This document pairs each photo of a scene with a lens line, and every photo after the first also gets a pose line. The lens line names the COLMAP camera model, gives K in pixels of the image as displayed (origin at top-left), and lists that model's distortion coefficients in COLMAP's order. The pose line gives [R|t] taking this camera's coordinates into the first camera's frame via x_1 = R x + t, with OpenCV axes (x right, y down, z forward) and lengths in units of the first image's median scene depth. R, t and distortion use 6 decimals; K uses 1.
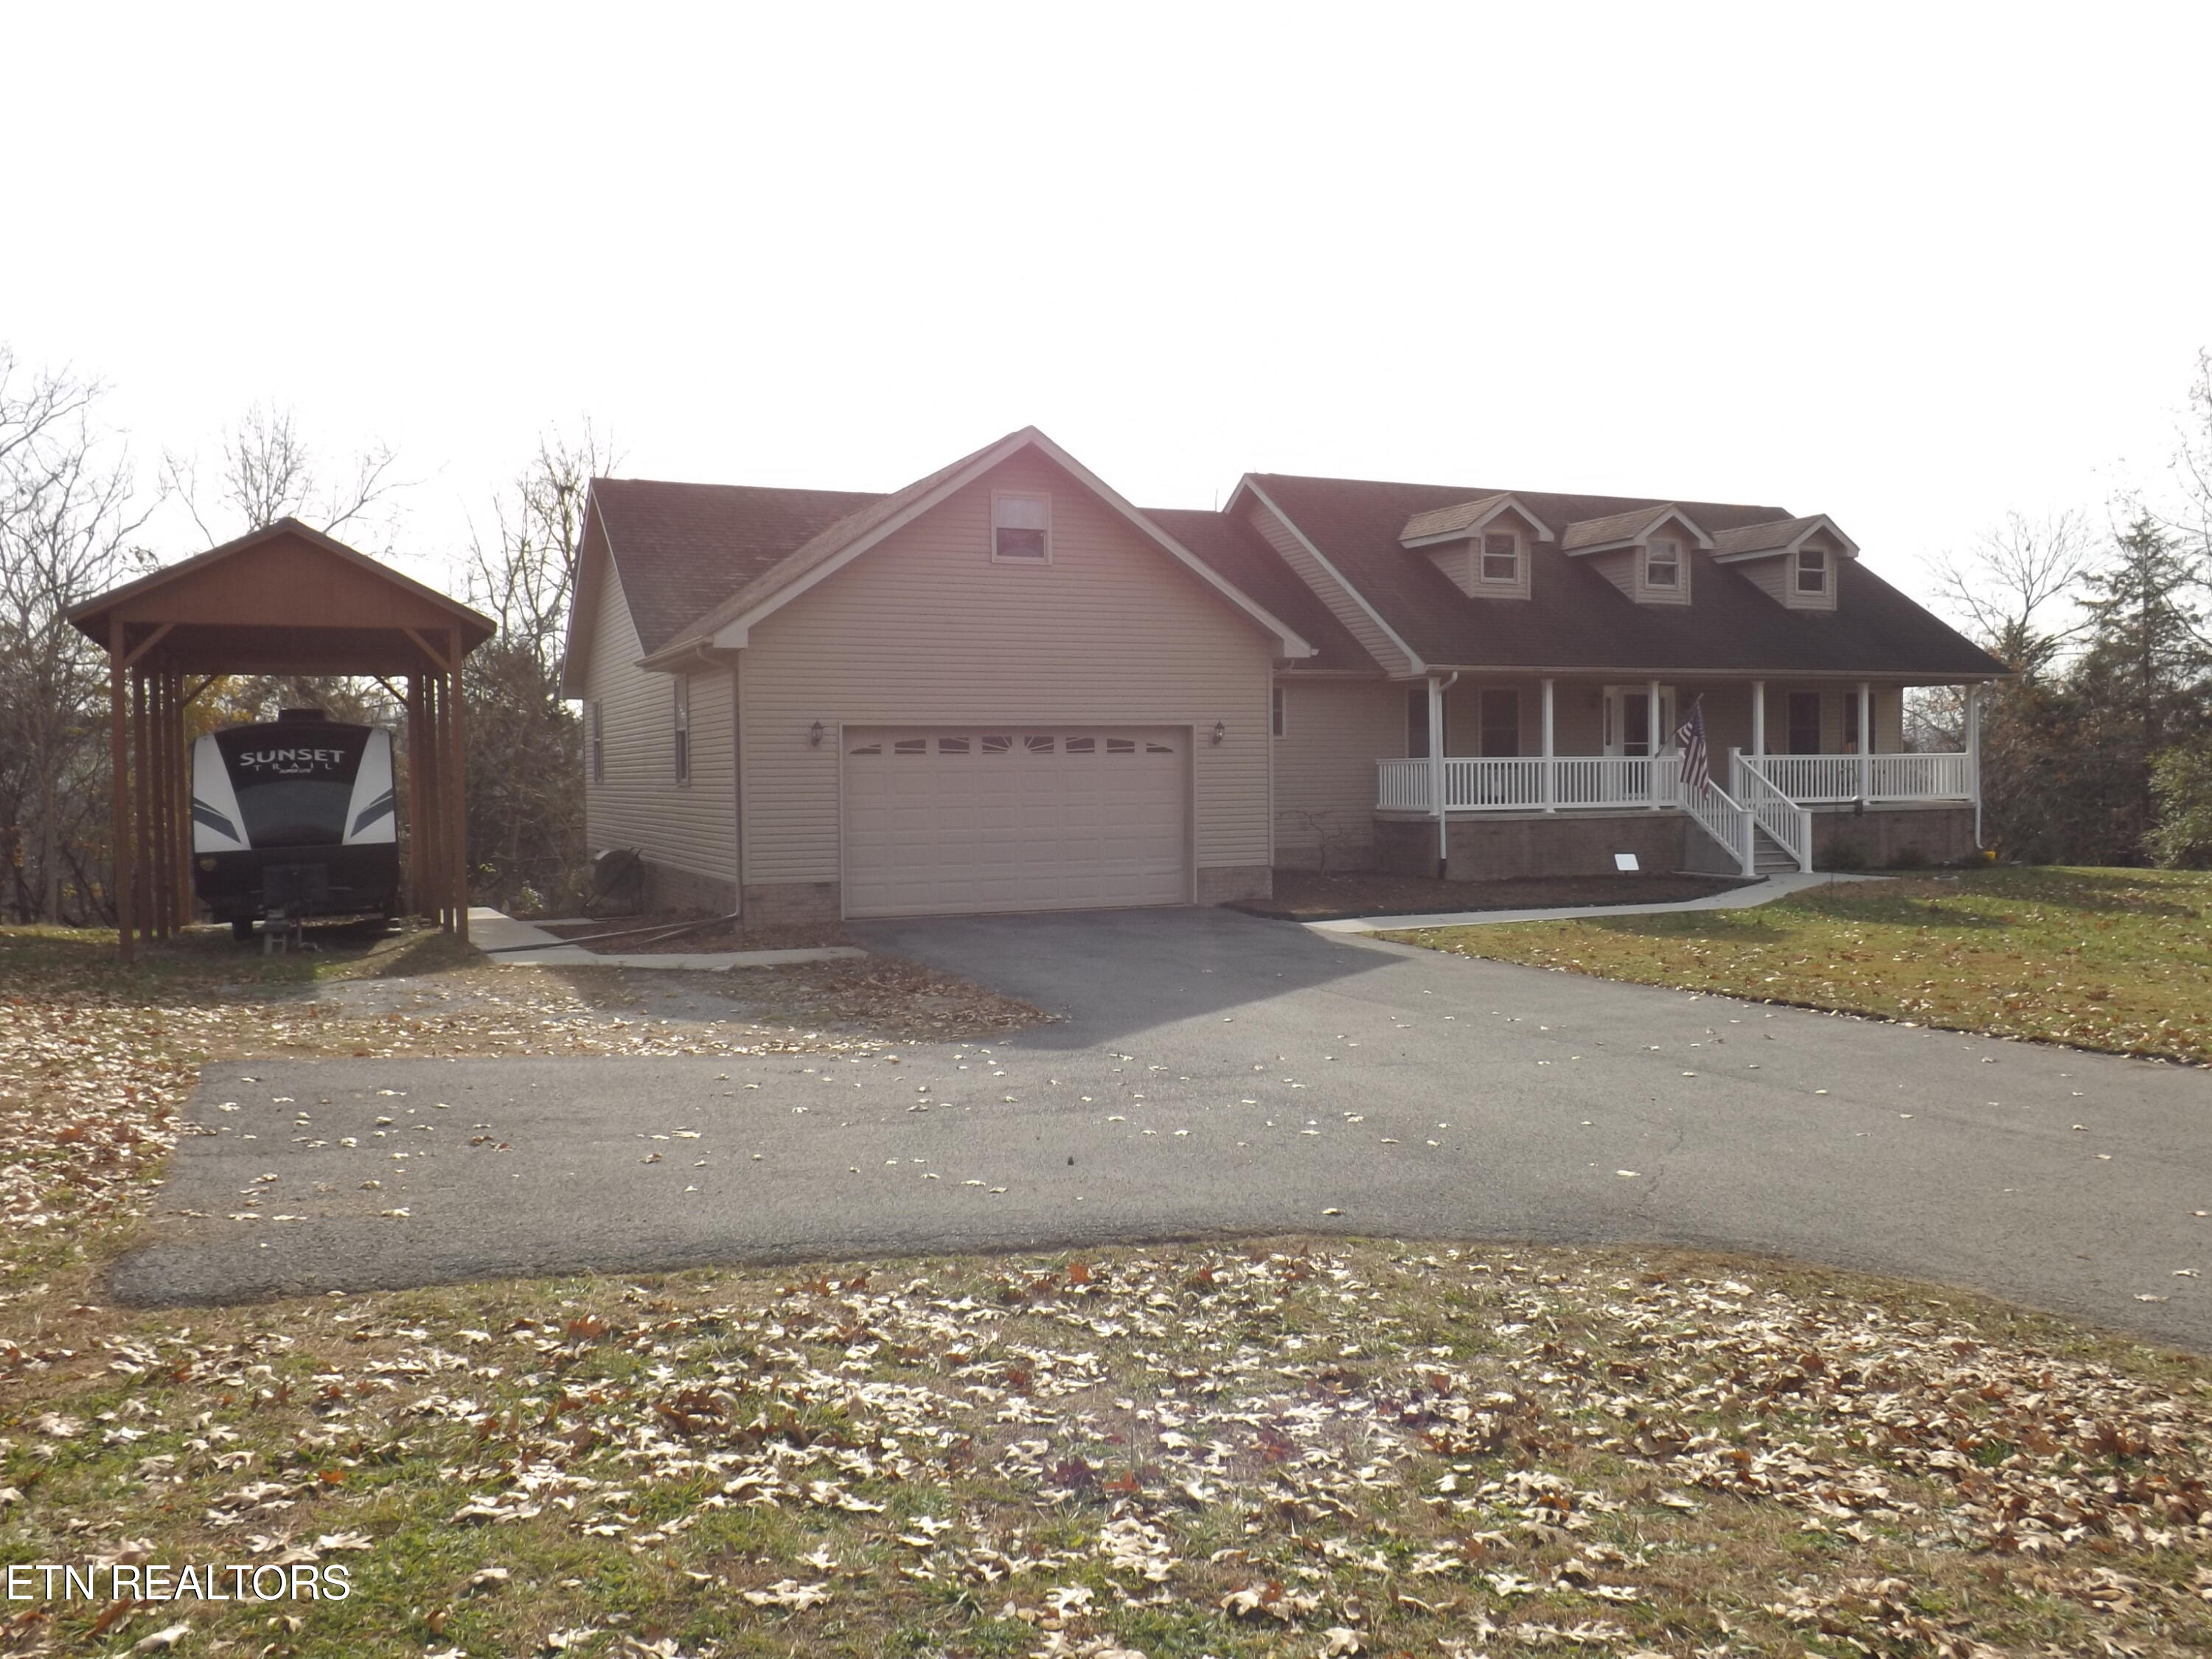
lens RADIAL K [[1755.7, 0, 1113.3], [0, 1755.7, 833.0], [0, 0, 1]] dist [0.005642, 0.004067]
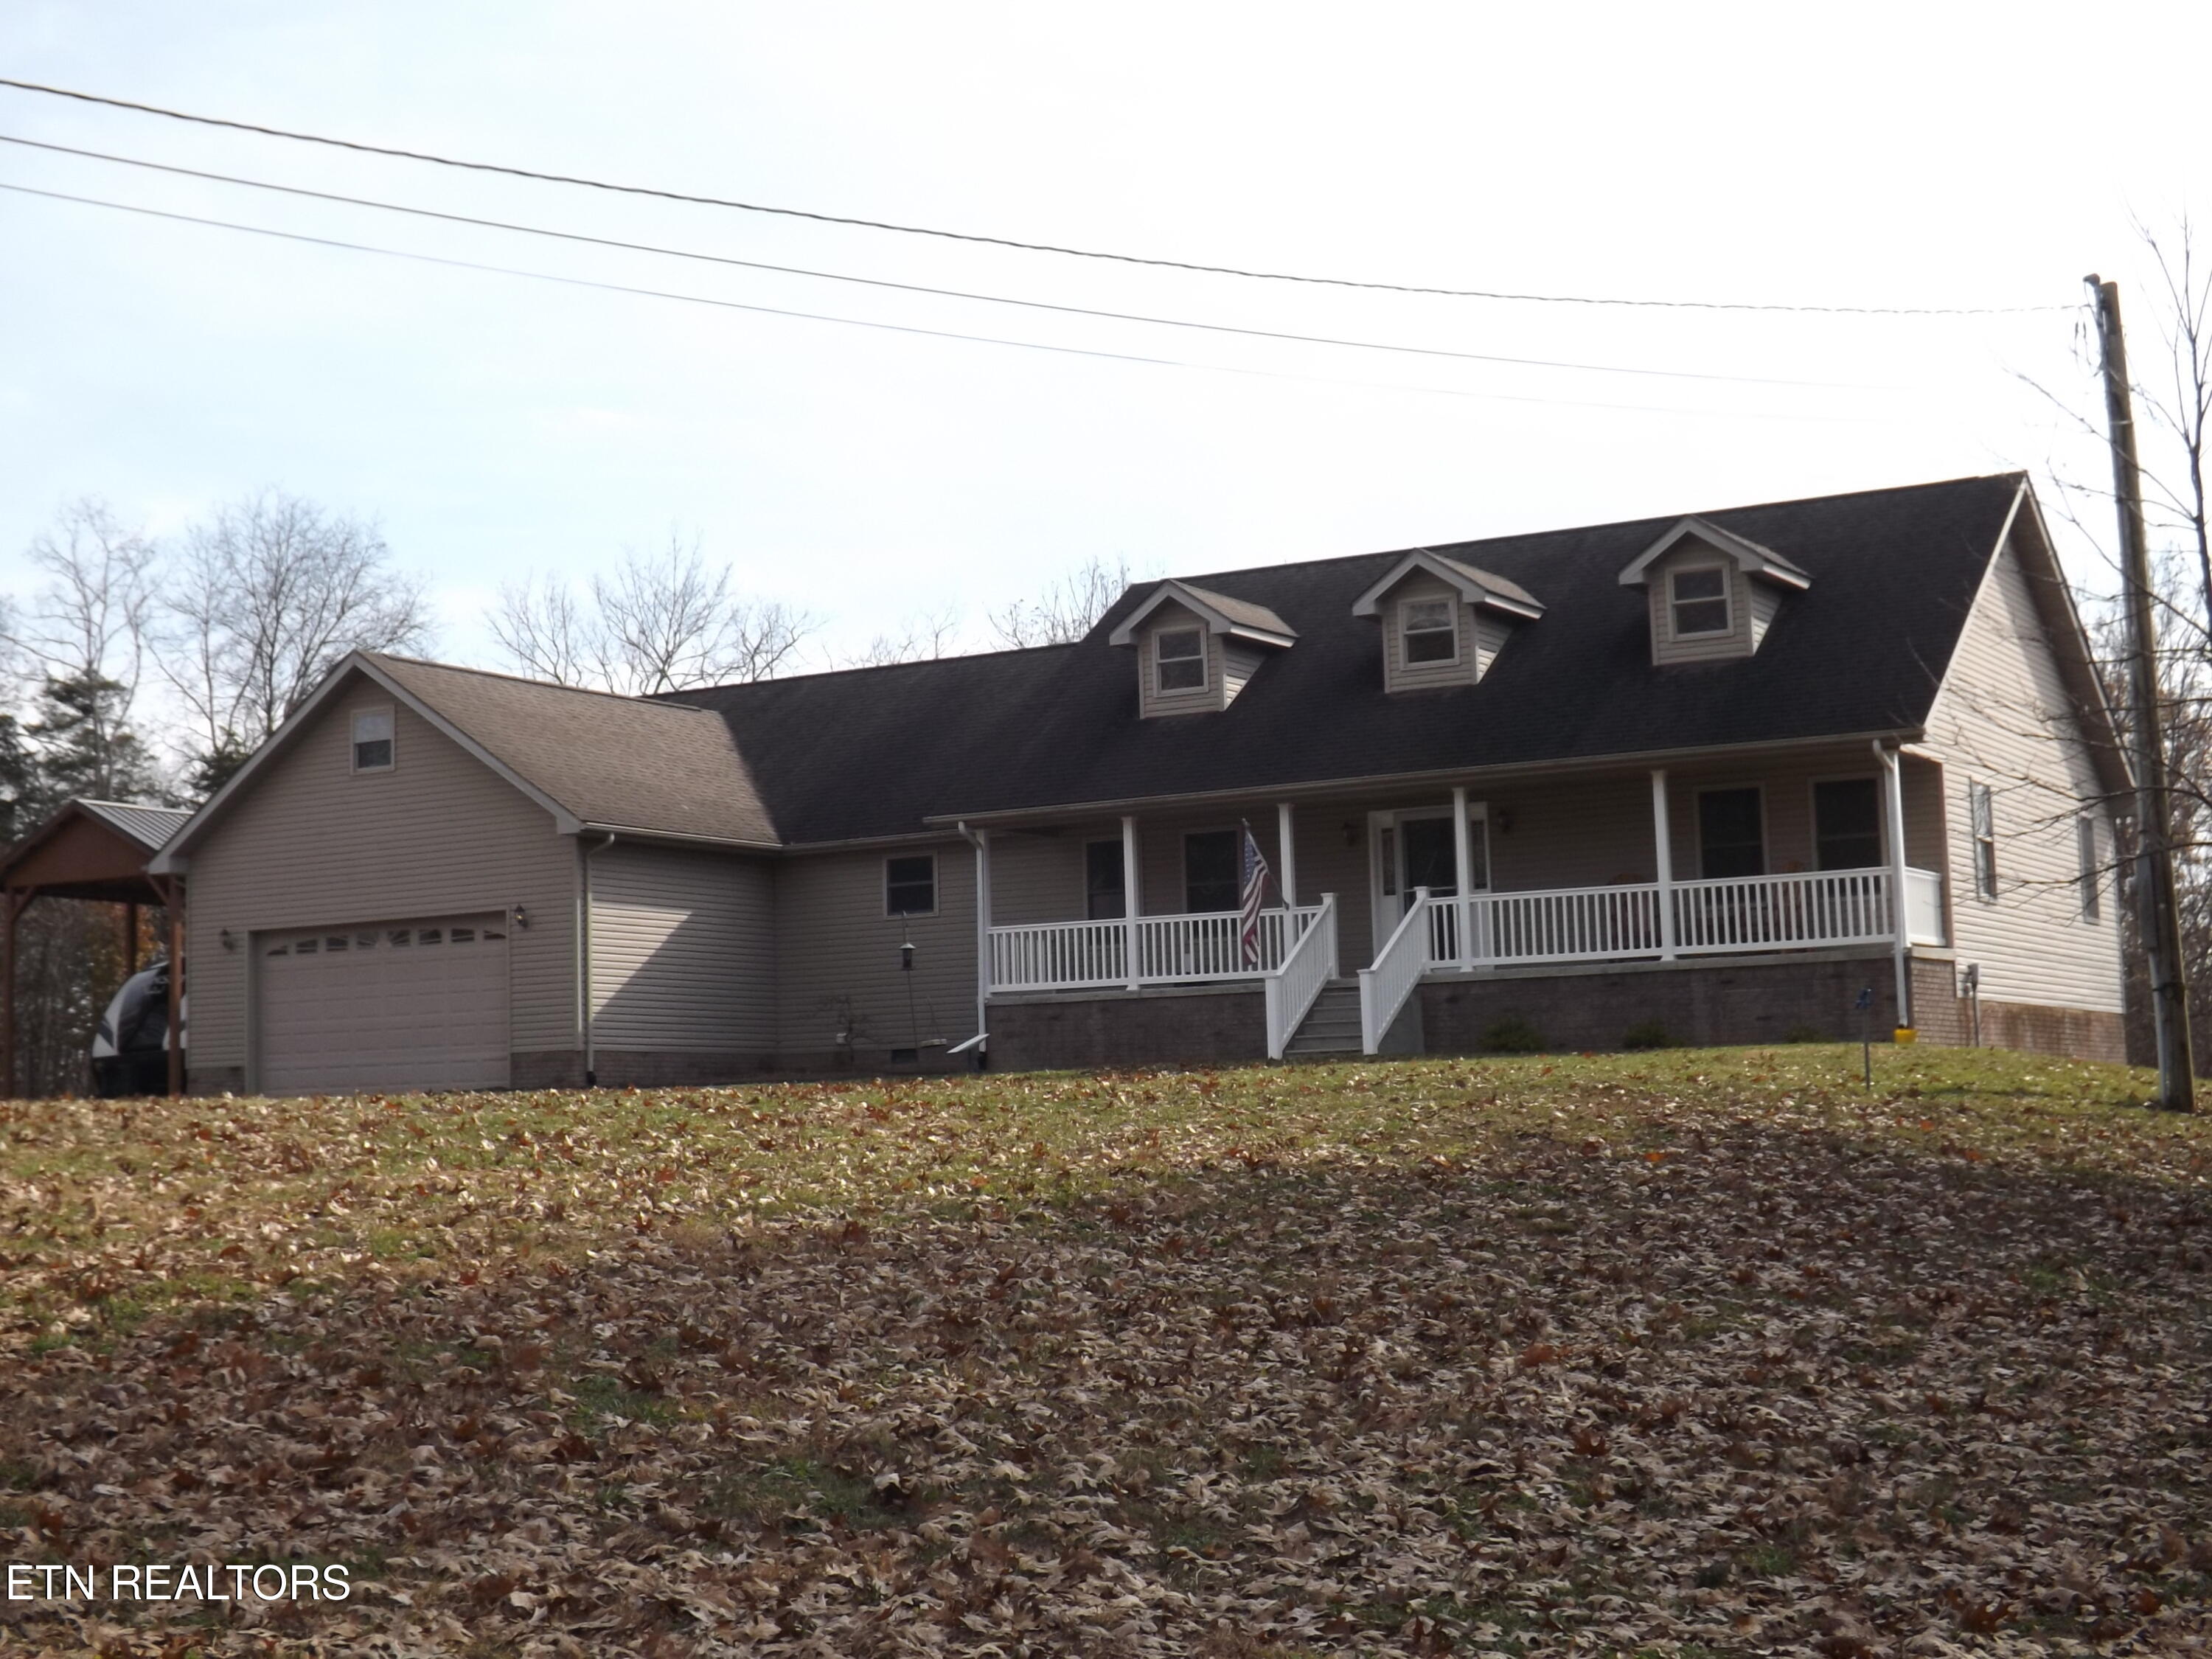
lens RADIAL K [[3080.1, 0, 1104.6], [0, 3080.1, 827.9], [0, 0, 1]] dist [-0.073497, 0.000000]
pose [[0.587248, -0.082105, -0.805232, 1.503113], [-0.004938, 0.994460, -0.105001, 0.067037], [0.809392, 0.065638, 0.583589, 0.226395]]
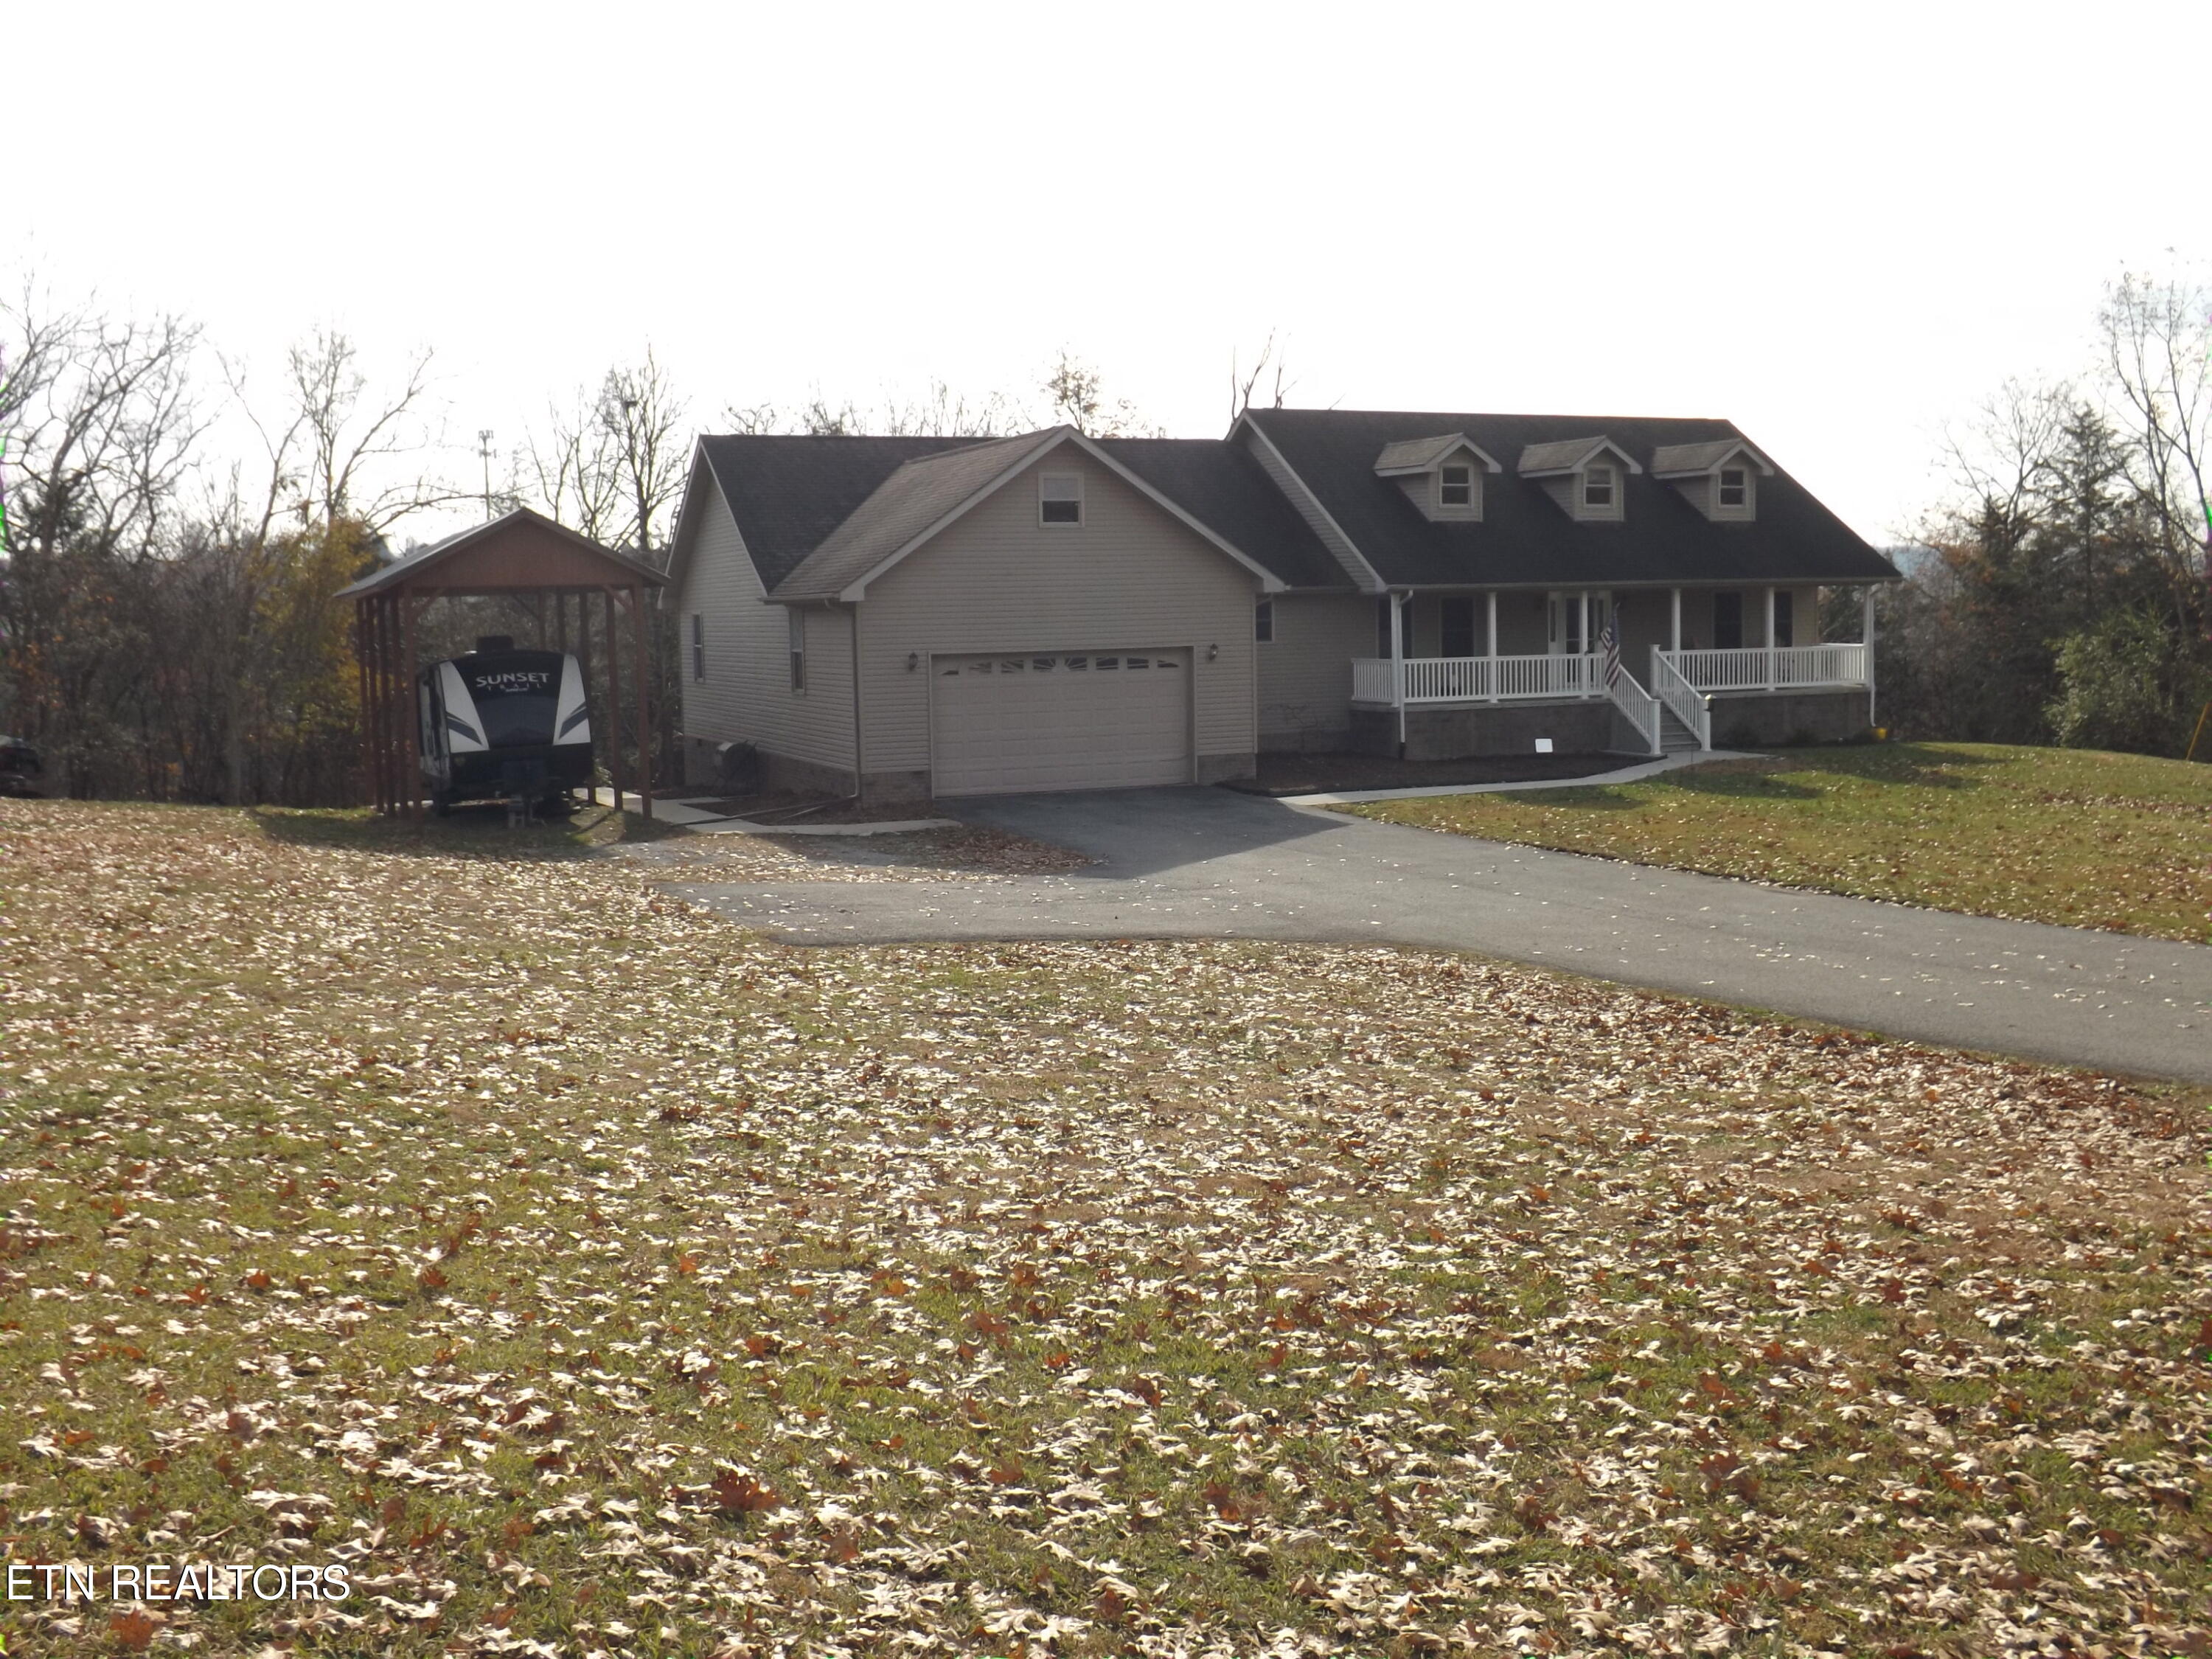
lens RADIAL K [[2087.1, 0, 1097.3], [0, 2087.1, 776.9], [0, 0, 1]] dist [-0.048353, 0.000000]
pose [[0.999828, -0.008655, -0.016427, -0.001220], [0.009416, 0.998859, 0.046823, -0.034140], [0.016003, -0.046969, 0.998768, -0.495336]]
